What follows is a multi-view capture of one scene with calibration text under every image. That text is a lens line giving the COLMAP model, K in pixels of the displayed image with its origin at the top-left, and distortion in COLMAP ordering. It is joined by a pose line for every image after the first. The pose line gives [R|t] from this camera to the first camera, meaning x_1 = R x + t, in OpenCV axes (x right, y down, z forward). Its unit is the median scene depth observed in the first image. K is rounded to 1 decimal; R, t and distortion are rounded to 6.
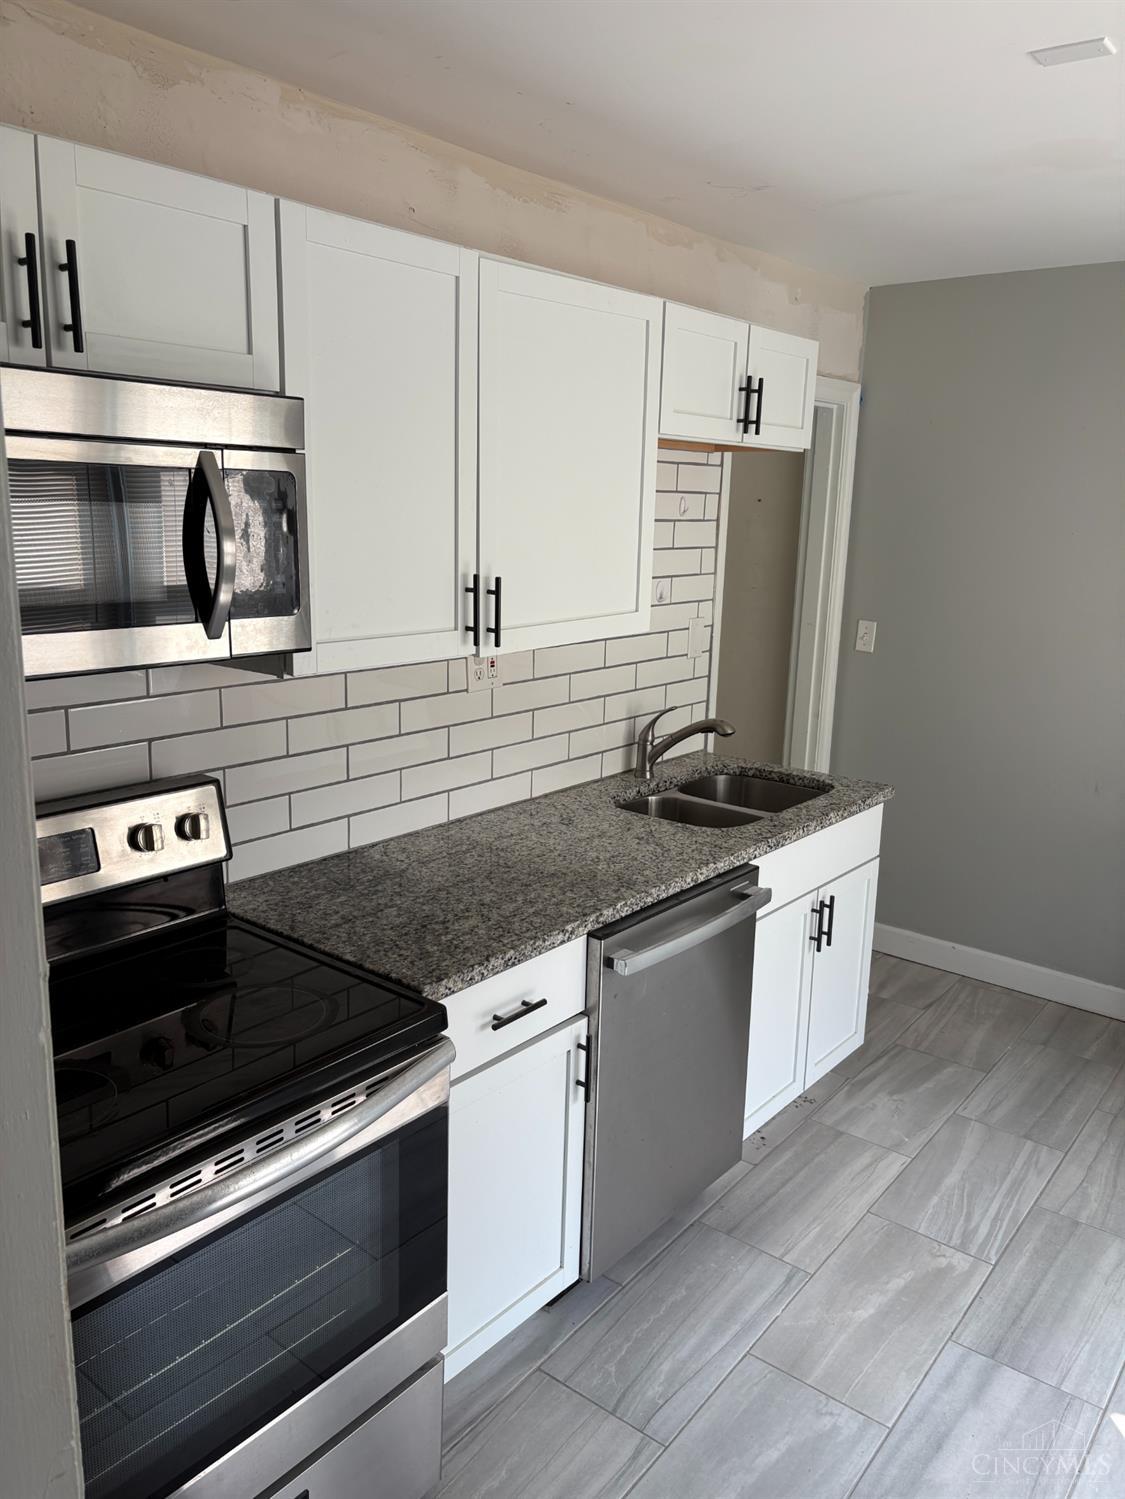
lens RADIAL K [[1139.3, 0, 562.5], [0, 1139.3, 749.5], [0, 0, 1]] dist [0.004221, -0.051834]
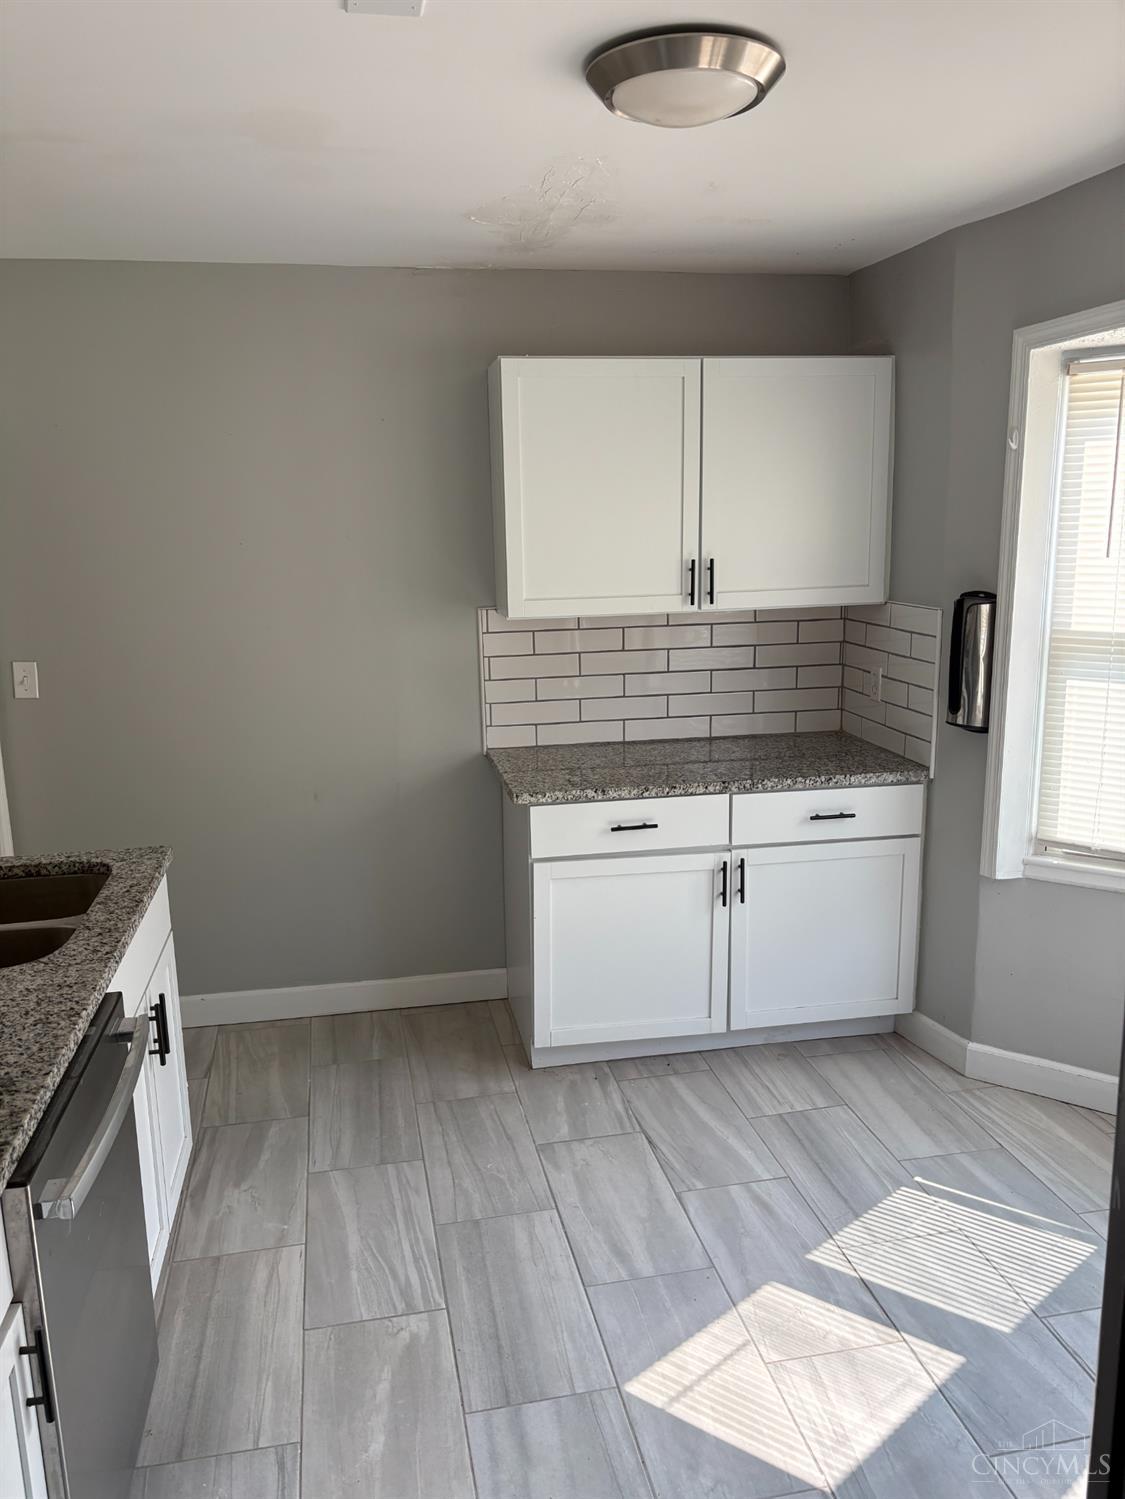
lens RADIAL K [[1132.0, 0, 564.3], [0, 1132.0, 752.2], [0, 0, 1]] dist [0.005872, 0.004310]
pose [[0.641535, -0.192389, 0.742576, -0.160799], [0.199510, 0.976571, 0.080649, -0.053376], [-0.740694, 0.096412, 0.664888, 0.235079]]
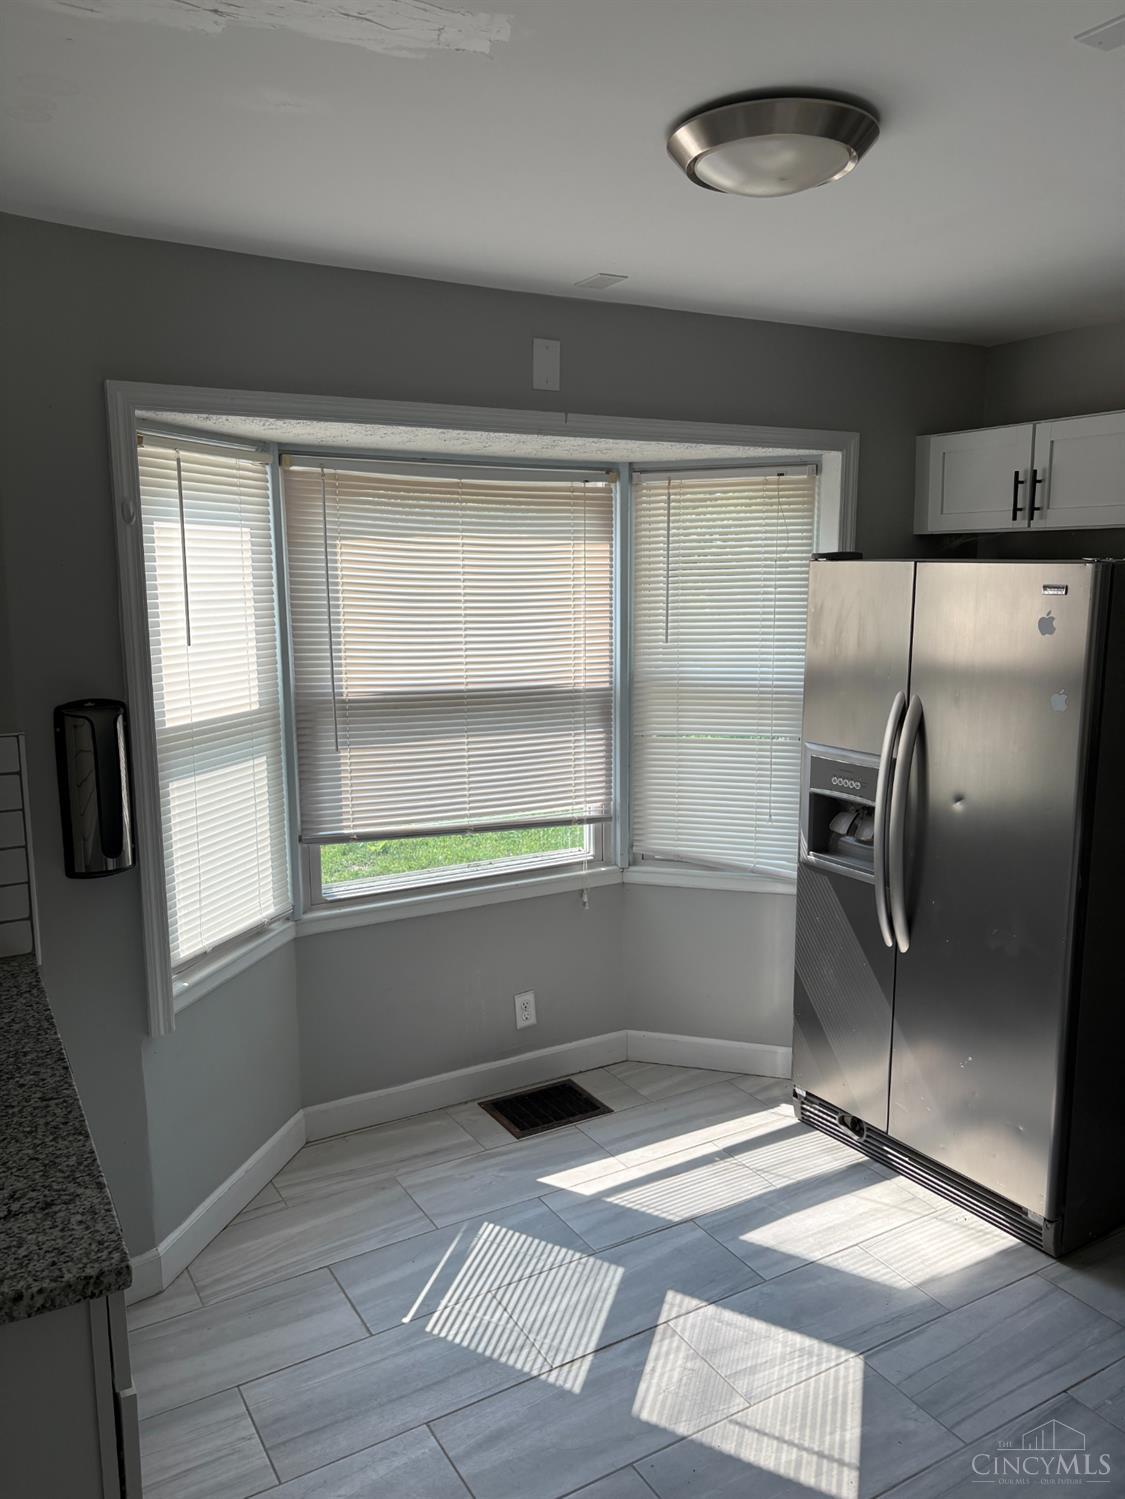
lens RADIAL K [[1117.9, 0, 562.5], [0, 1117.9, 749.5], [0, 0, 1]] dist [0.008700, -0.005085]
pose [[-0.929036, -0.076810, 0.361929, 0.318864], [0.066099, 0.928021, 0.366618, -0.297426], [-0.364037, 0.364524, -0.857088, 1.299211]]
